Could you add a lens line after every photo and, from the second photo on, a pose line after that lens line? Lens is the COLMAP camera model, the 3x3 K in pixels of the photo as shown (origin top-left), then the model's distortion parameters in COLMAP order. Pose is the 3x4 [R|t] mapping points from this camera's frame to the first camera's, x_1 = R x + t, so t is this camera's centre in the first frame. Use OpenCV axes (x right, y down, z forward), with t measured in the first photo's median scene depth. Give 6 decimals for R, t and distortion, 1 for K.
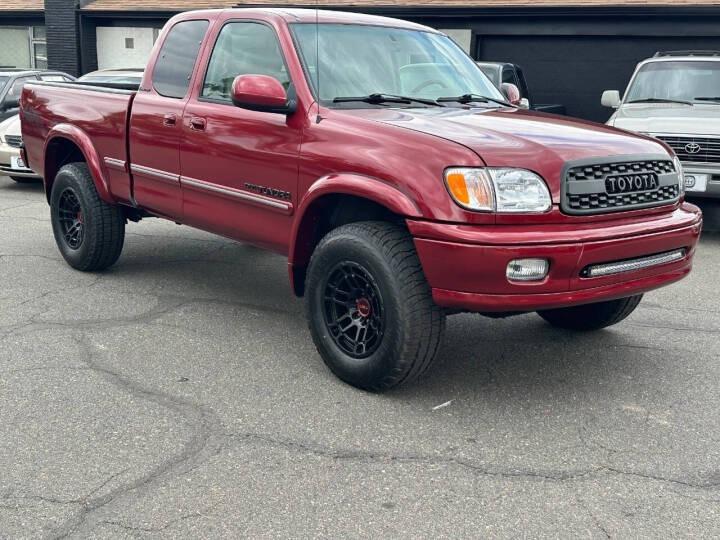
lens RADIAL K [[898.1, 0, 365.3], [0, 898.1, 276.5], [0, 0, 1]] dist [0.097735, 0.000000]
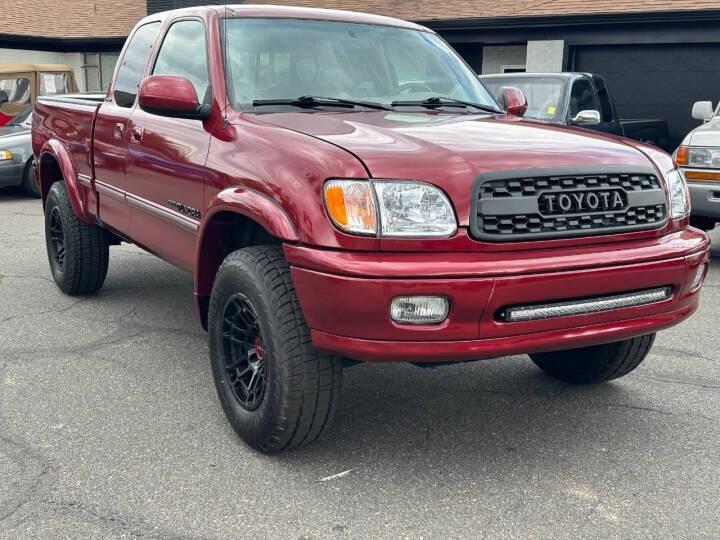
lens RADIAL K [[898.1, 0, 361.6], [0, 898.1, 264.1], [0, 0, 1]] dist [0.097735, 0.000000]
pose [[0.984287, 0.018388, -0.175614, 0.235753], [-0.025513, 0.998937, -0.038399, -0.014261], [0.174721, 0.042276, 0.983710, 0.196555]]
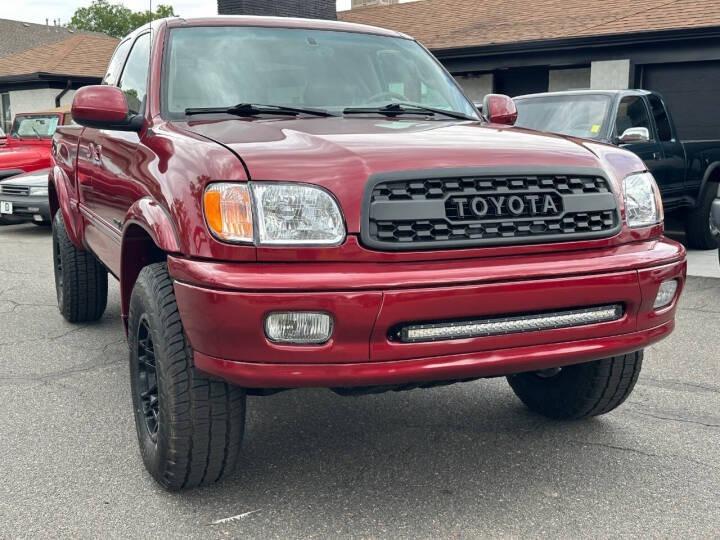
lens RADIAL K [[898.1, 0, 364.6], [0, 898.1, 253.0], [0, 0, 1]] dist [0.097735, 0.000000]
pose [[0.956093, 0.001570, -0.293060, 0.379008], [-0.028874, 0.995625, -0.088867, -0.004423], [0.291638, 0.093427, 0.951955, 0.315072]]
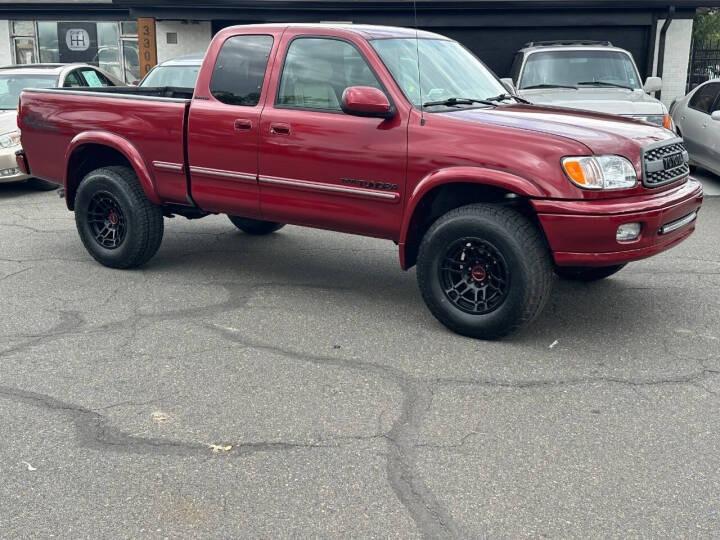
lens RADIAL K [[898.1, 0, 375.5], [0, 898.1, 283.9], [0, 0, 1]] dist [0.097735, 0.000000]
pose [[0.963689, -0.087459, 0.252299, -0.454331], [0.079398, 0.995959, 0.041977, -0.014642], [-0.254951, -0.020420, 0.966738, -0.162241]]
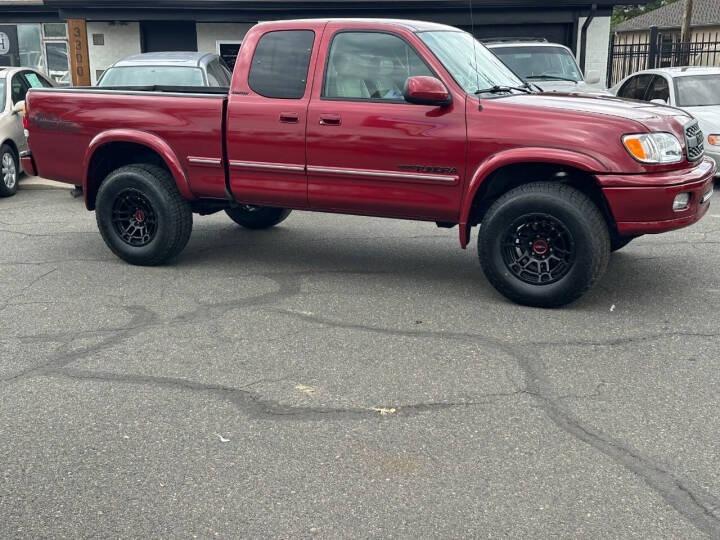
lens RADIAL K [[898.1, 0, 372.8], [0, 898.1, 286.9], [0, 0, 1]] dist [0.097735, 0.000000]
pose [[0.911382, -0.137042, 0.388076, -0.757882], [0.125079, 0.990562, 0.056056, -0.013055], [-0.392096, -0.002549, 0.919921, -0.133732]]
